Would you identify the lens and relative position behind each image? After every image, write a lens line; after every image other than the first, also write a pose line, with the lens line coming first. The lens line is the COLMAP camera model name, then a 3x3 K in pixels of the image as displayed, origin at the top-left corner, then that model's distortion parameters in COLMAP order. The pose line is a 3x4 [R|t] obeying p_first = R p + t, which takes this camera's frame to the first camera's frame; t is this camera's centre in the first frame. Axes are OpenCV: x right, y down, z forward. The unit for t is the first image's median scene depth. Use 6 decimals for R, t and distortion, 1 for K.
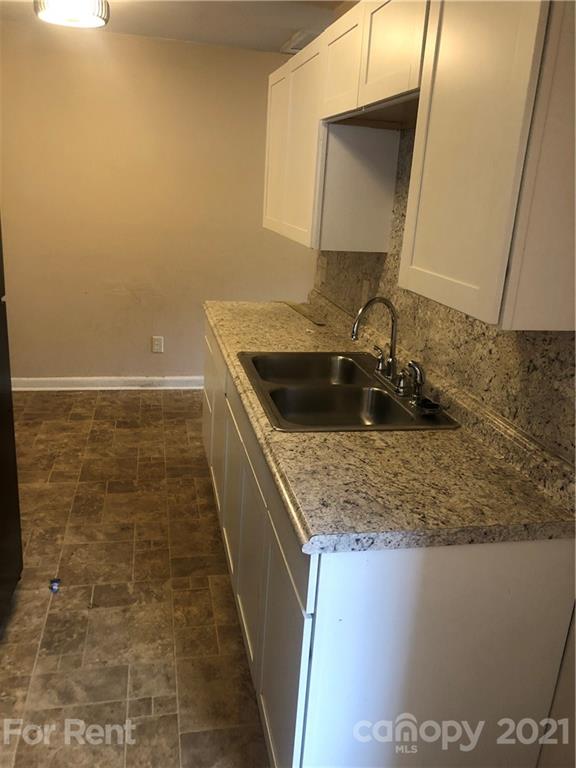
lens RADIAL K [[635.3, 0, 283.5], [0, 635.3, 385.0], [0, 0, 1]] dist [0.011548, 0.010872]
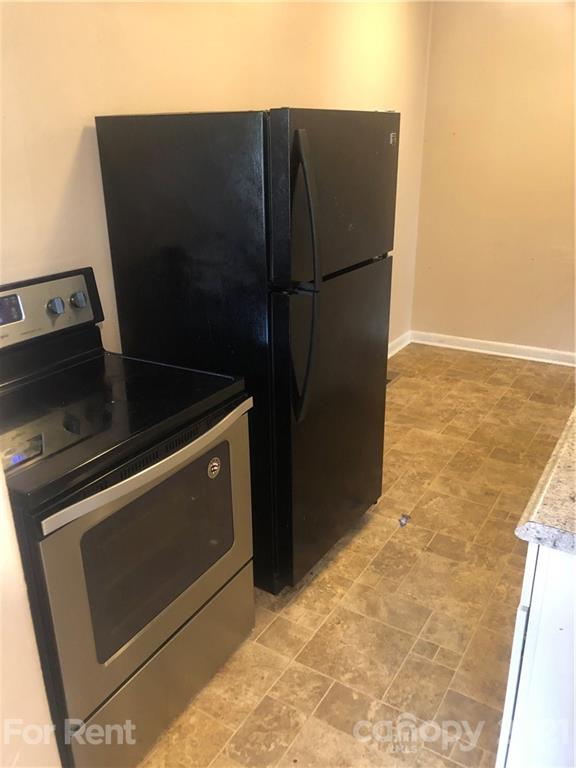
lens RADIAL K [[635.3, 0, 283.5], [0, 635.3, 385.0], [0, 0, 1]] dist [0.011548, 0.010872]
pose [[0.726665, 0.186256, -0.661262, 0.172781], [-0.155472, 0.982159, 0.105793, 0.001572], [0.669169, 0.025932, 0.742658, 0.038777]]
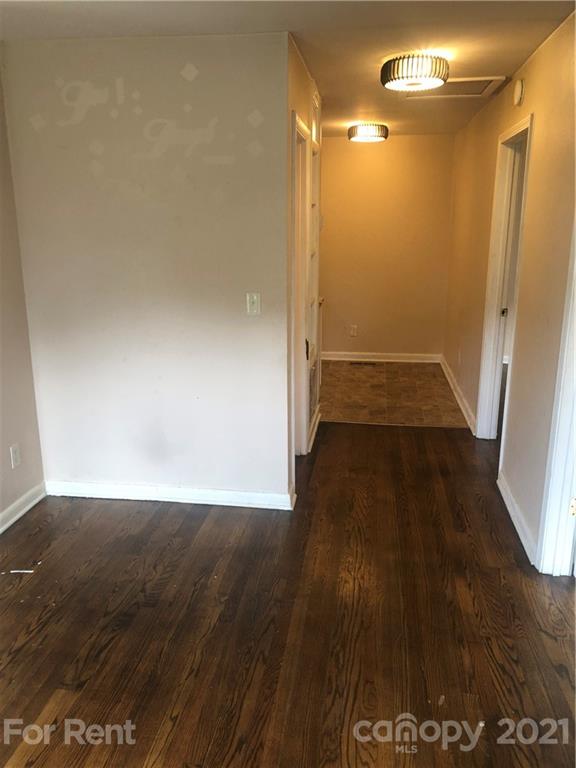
lens RADIAL K [[635.3, 0, 283.5], [0, 635.3, 385.0], [0, 0, 1]] dist [0.011548, 0.010872]
pose [[-0.332589, 0.174856, -0.926720, 1.728318], [-0.298967, 0.912427, 0.279456, -0.505115], [0.894429, 0.370003, -0.251187, 1.910408]]
